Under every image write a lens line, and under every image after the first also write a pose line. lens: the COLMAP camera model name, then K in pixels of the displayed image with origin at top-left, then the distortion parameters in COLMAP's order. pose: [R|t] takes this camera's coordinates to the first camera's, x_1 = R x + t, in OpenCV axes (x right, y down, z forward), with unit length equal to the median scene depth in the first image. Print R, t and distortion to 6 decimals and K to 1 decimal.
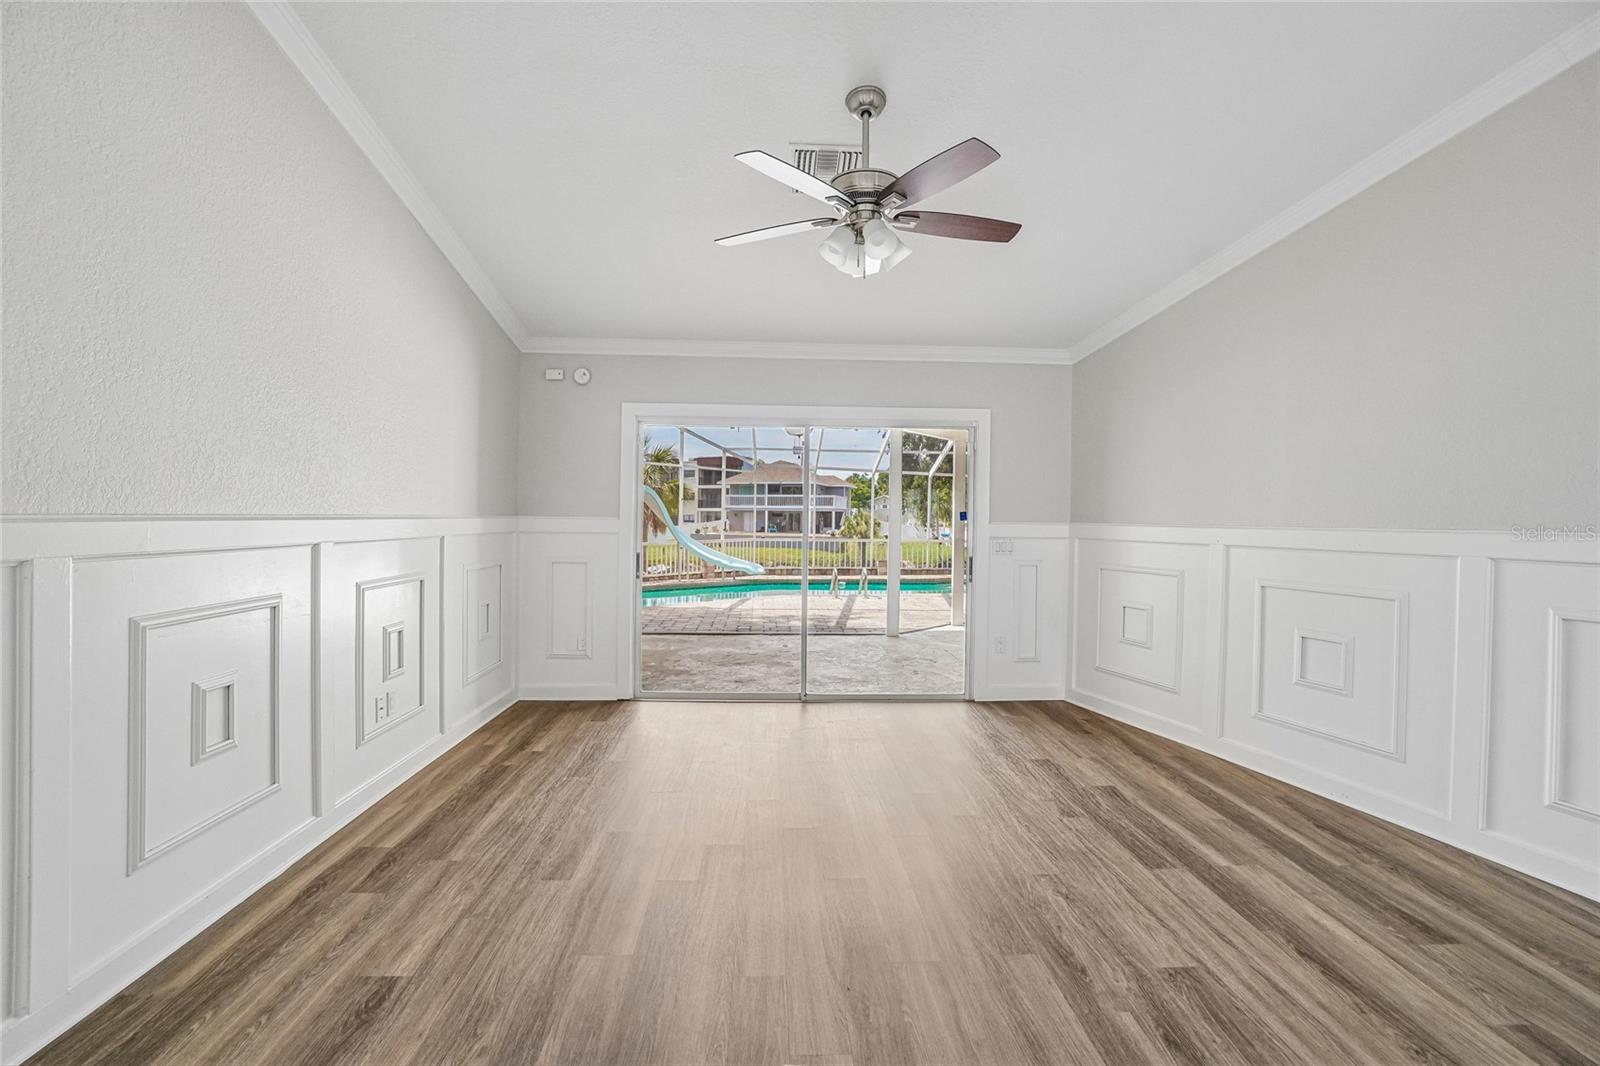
lens RADIAL K [[726.8, 0, 795.0], [0, 726.8, 522.6], [0, 0, 1]] dist [0.000889, 0.002041]
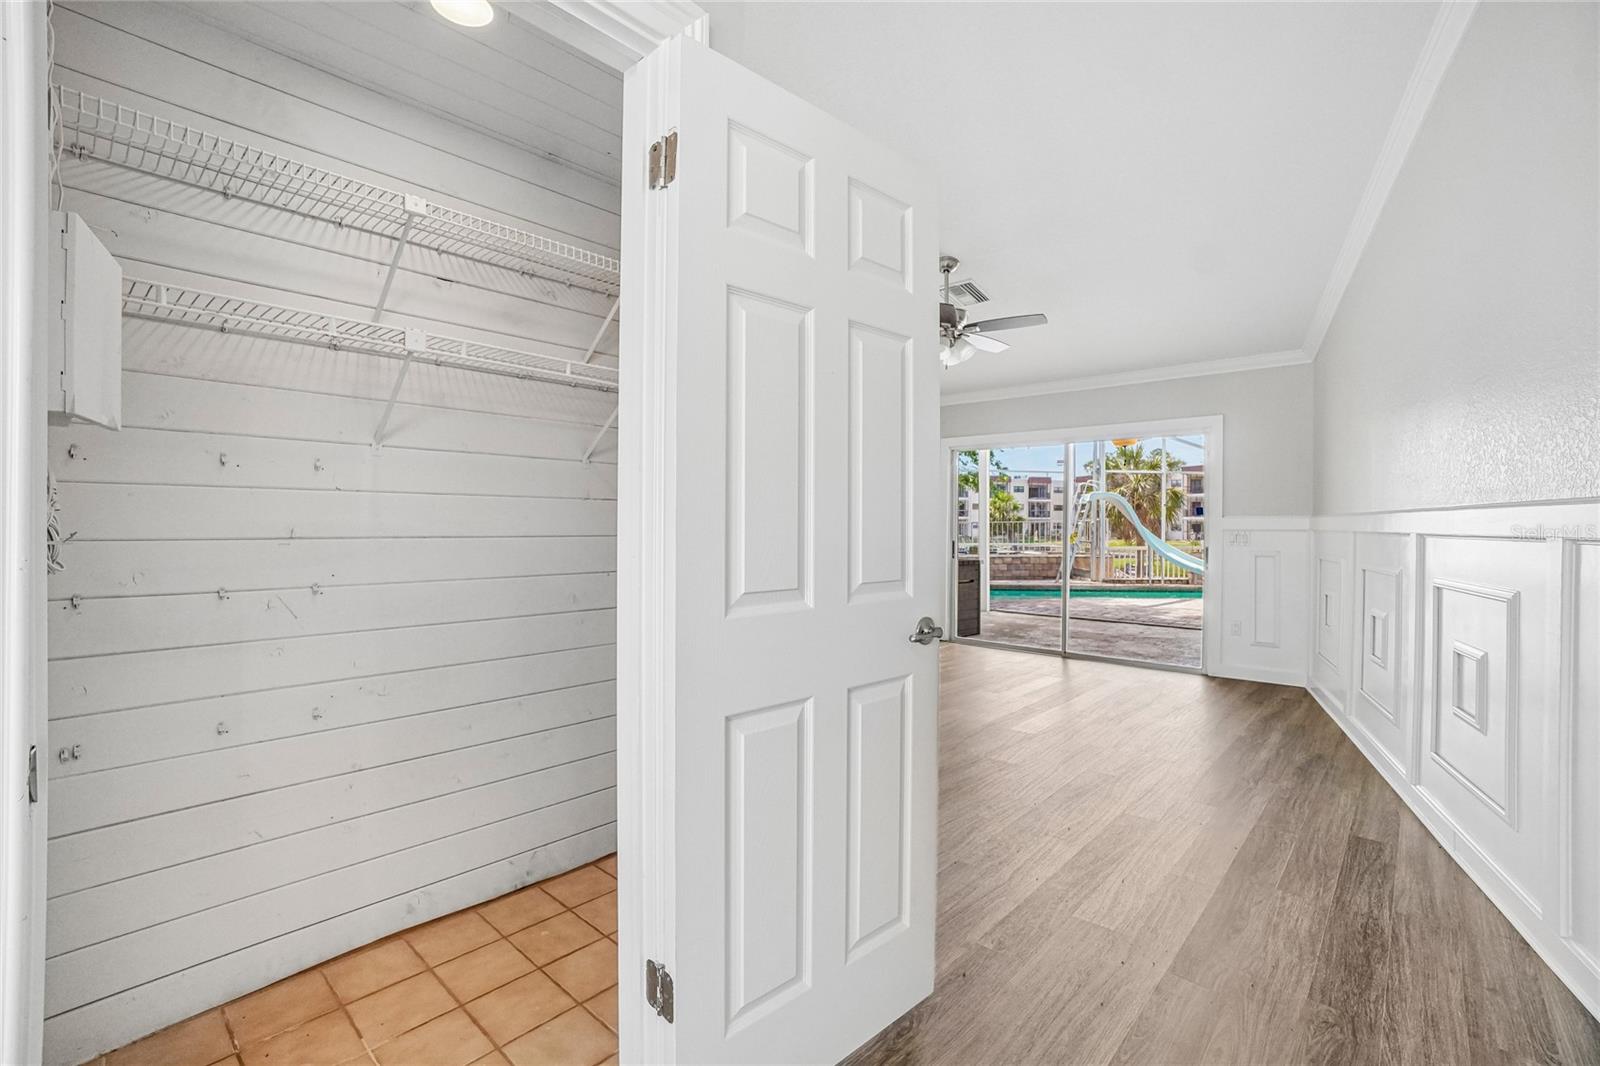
lens RADIAL K [[726.8, 0, 813.4], [0, 726.8, 535.1], [0, 0, 1]] dist [0.000889, 0.002041]
pose [[0.695249, 0.000993, -0.718768, 0.635597], [-0.003356, 0.999993, -0.001865, 0.032192], [0.718761, 0.003709, 0.695248, -0.229253]]
